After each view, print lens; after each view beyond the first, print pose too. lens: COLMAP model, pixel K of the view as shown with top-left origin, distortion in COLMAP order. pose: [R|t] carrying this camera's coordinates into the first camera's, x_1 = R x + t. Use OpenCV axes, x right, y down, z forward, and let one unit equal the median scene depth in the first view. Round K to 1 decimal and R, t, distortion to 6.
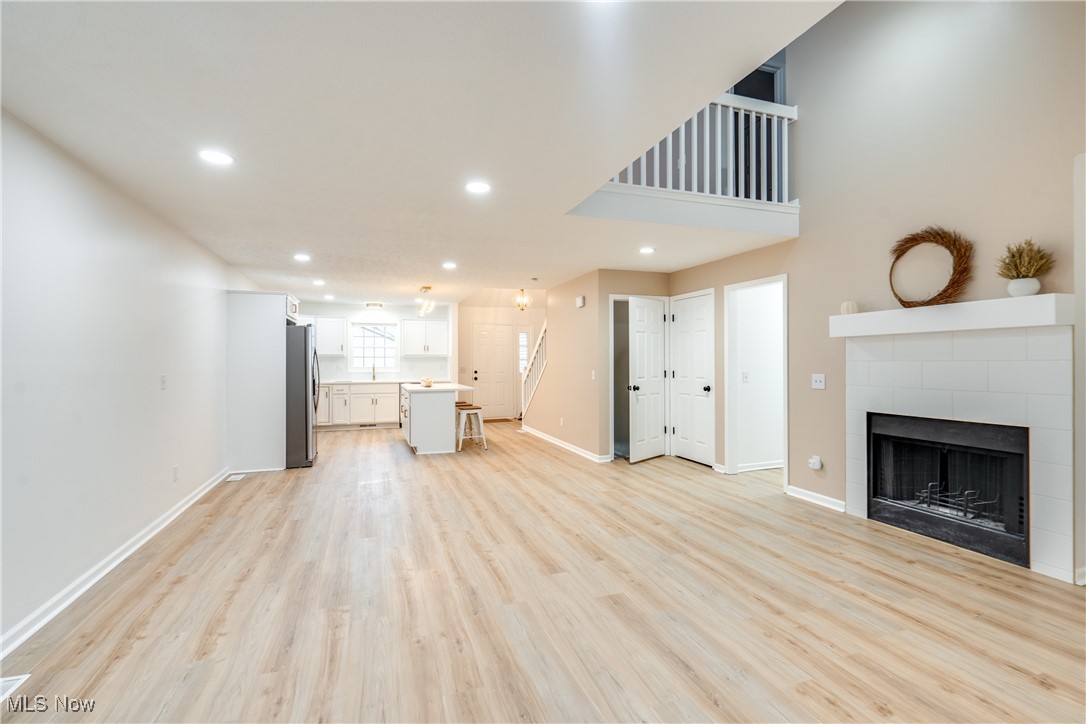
lens RADIAL K [[521.3, 0, 540.5], [0, 521.3, 358.7], [0, 0, 1]] dist [-0.013217, 0.001811]
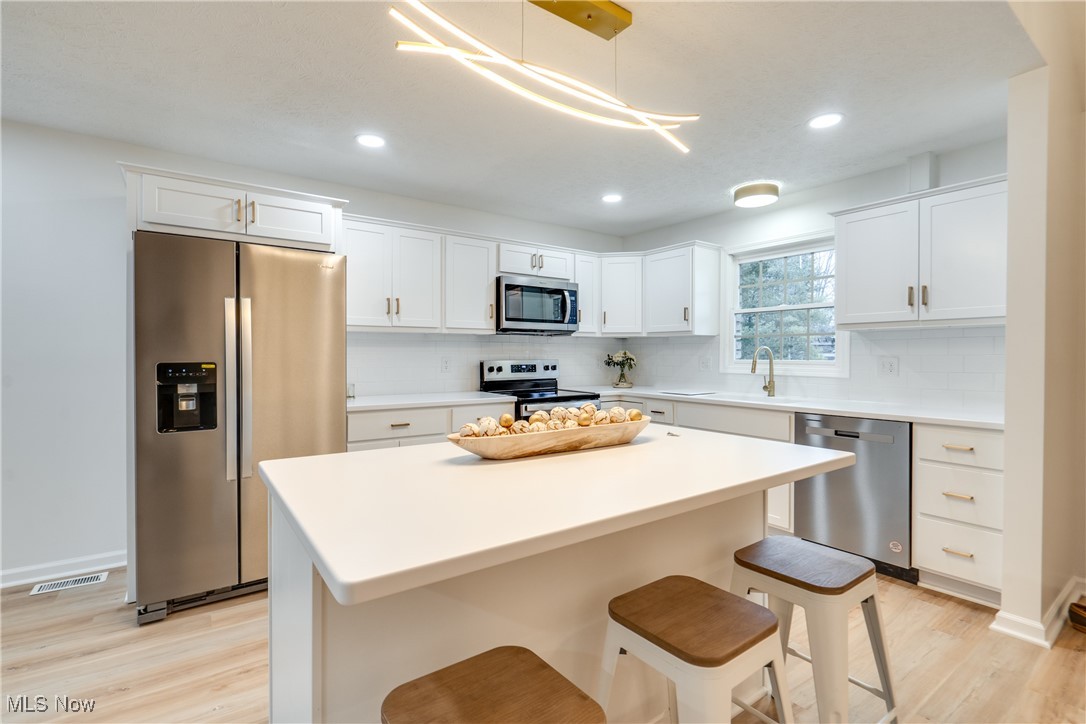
lens RADIAL K [[500.2, 0, 529.5], [0, 500.2, 358.6], [0, 0, 1]] dist [-0.006607, 0.002309]
pose [[0.270850, 0.011456, -0.962553, -0.035845], [-0.002125, 0.999934, 0.011303, 0.018637], [0.962619, -0.001016, 0.270856, 1.288401]]
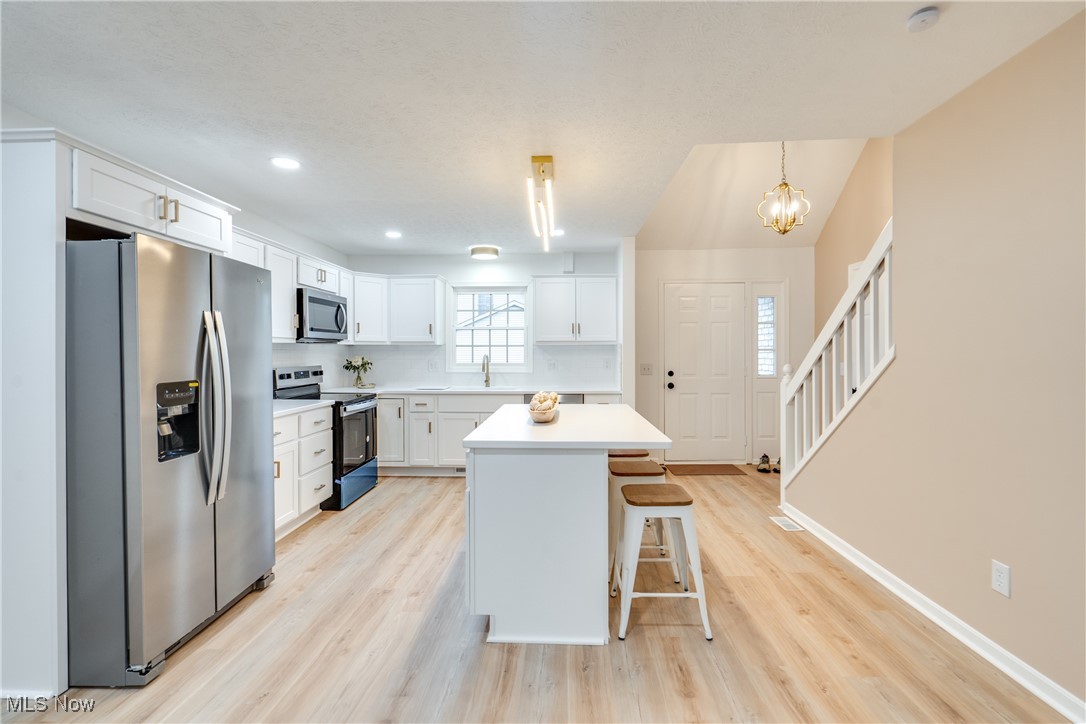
lens RADIAL K [[500.2, 0, 540.5], [0, 500.2, 354.8], [0, 0, 1]] dist [-0.006607, 0.002309]
pose [[0.932290, 0.002145, -0.361706, -0.118414], [0.000414, 0.999975, 0.006996, 0.005421], [0.361712, -0.006672, 0.932266, 0.893767]]
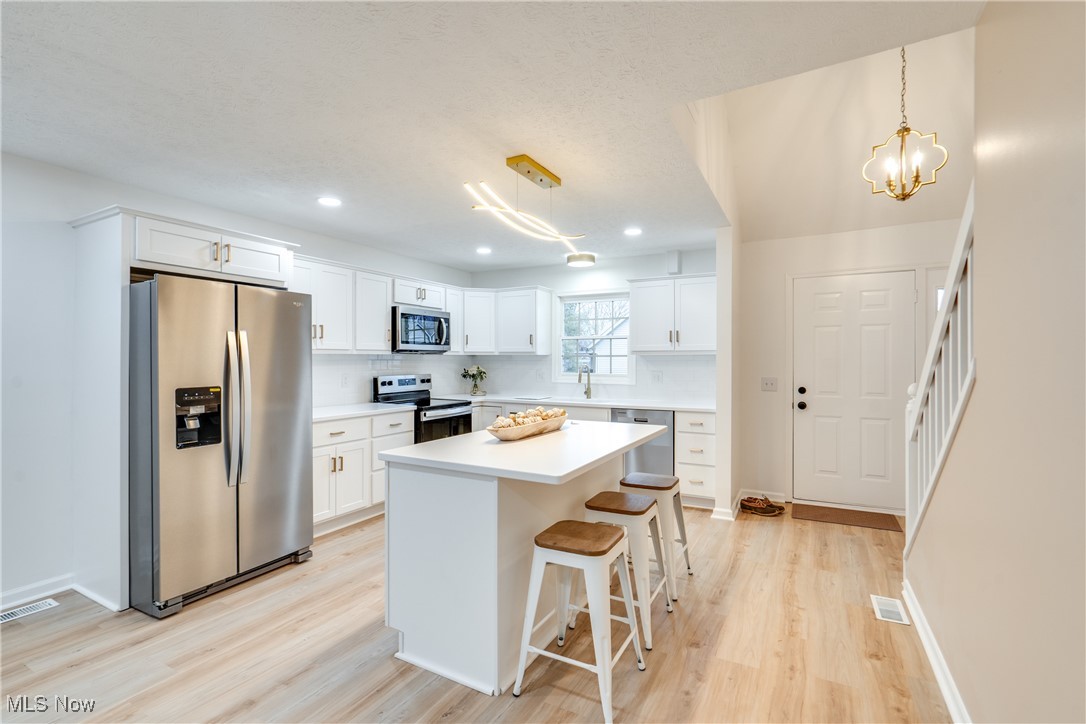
lens RADIAL K [[500.2, 0, 535.4], [0, 500.2, 359.5], [0, 0, 1]] dist [-0.006607, 0.002309]
pose [[0.670562, 0.002877, -0.741848, 0.059994], [-0.001686, 0.999996, 0.002355, -0.000335], [0.741851, -0.000329, 0.670564, 1.057910]]
